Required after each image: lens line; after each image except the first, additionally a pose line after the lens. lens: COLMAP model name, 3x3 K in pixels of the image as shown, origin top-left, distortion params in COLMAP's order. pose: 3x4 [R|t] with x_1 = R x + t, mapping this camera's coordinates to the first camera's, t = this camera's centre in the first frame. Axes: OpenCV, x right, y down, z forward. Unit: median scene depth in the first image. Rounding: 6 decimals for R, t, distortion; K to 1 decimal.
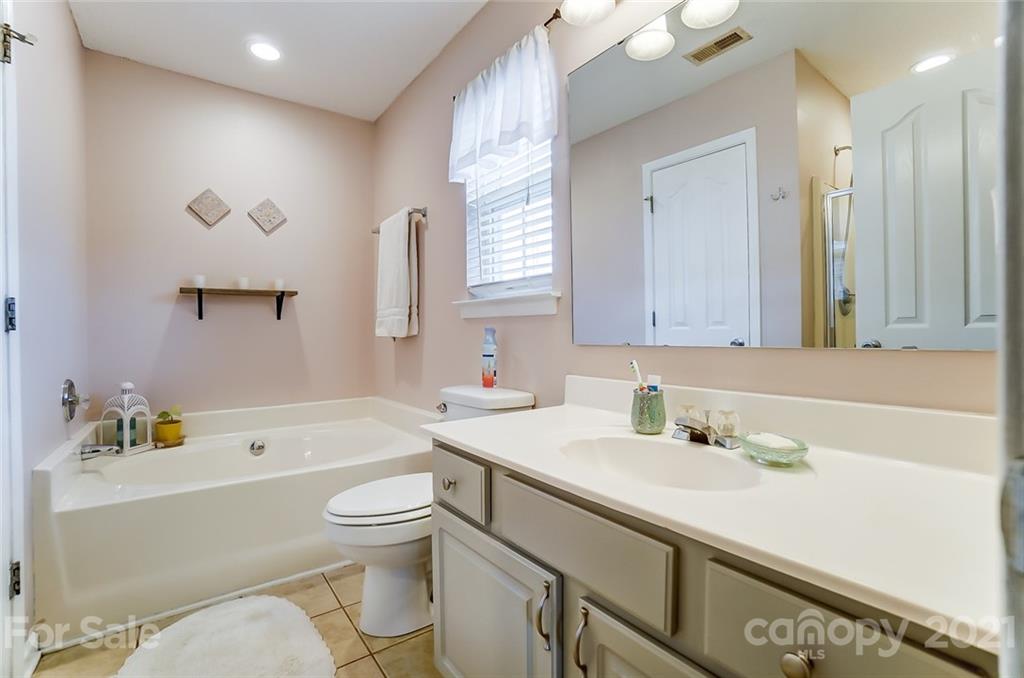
lens RADIAL K [[456.7, 0, 507.2], [0, 456.7, 334.6], [0, 0, 1]] dist [-0.067288, 0.023869]
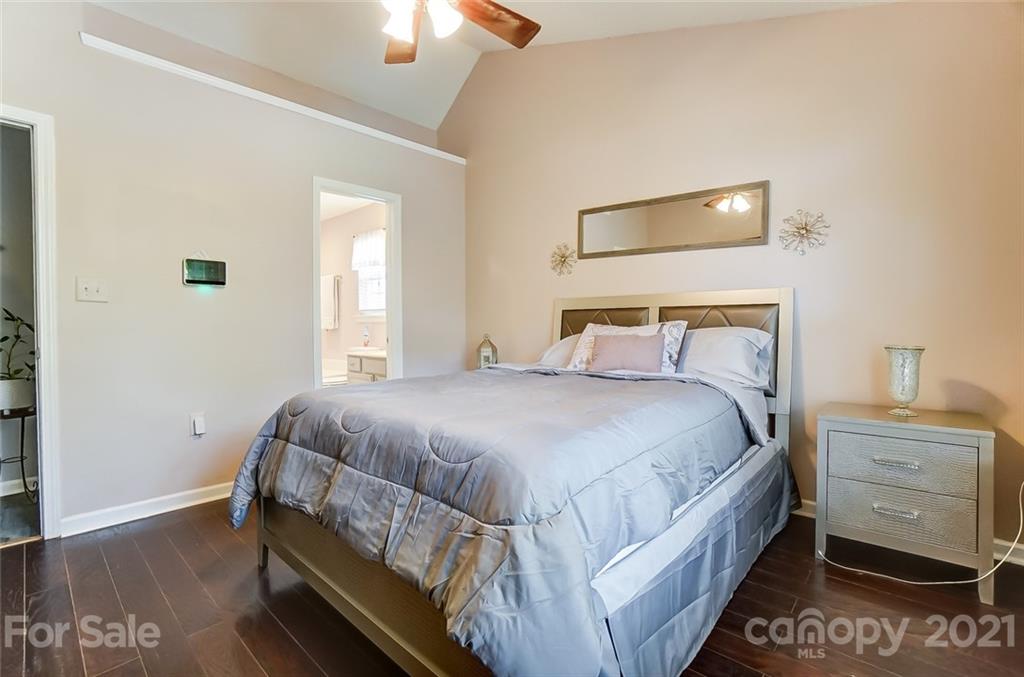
lens RADIAL K [[456.7, 0, 507.2], [0, 456.7, 334.1], [0, 0, 1]] dist [-0.067288, 0.023869]
pose [[0.980380, -0.003938, 0.197076, 0.228678], [0.000165, 0.999816, 0.019160, -0.016273], [-0.197115, -0.018751, 0.980201, -1.701297]]
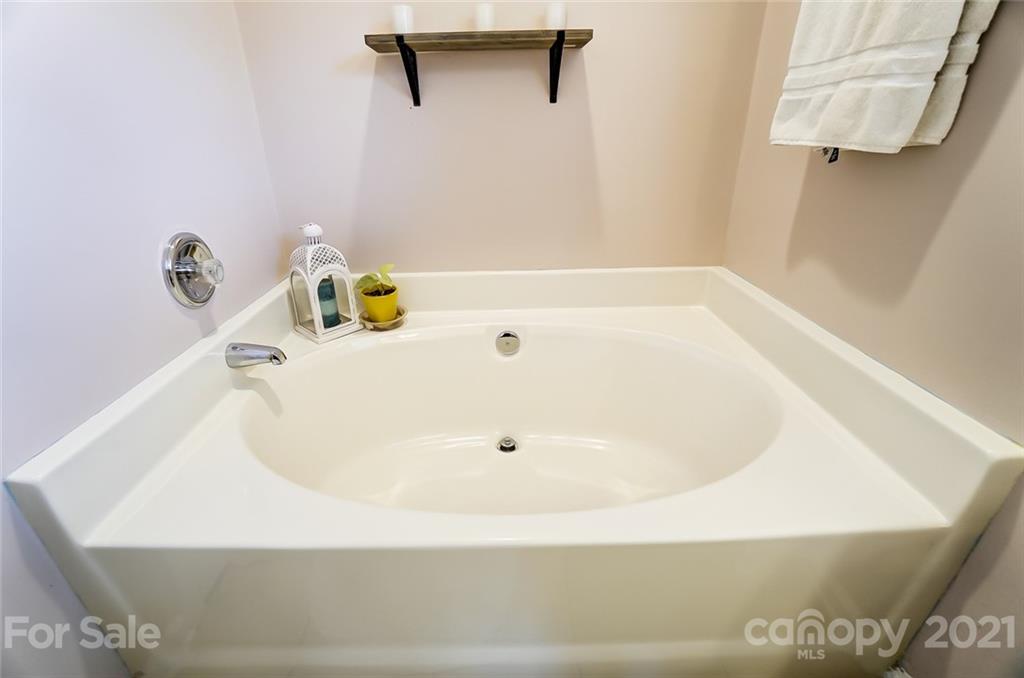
lens RADIAL K [[456.7, 0, 507.2], [0, 456.7, 334.6], [0, 0, 1]] dist [-0.067288, 0.023869]
pose [[0.829963, 0.227013, -0.509536, -0.273889], [0.003162, 0.911515, 0.411256, -0.004588], [0.557810, -0.342938, 0.755805, 0.582753]]
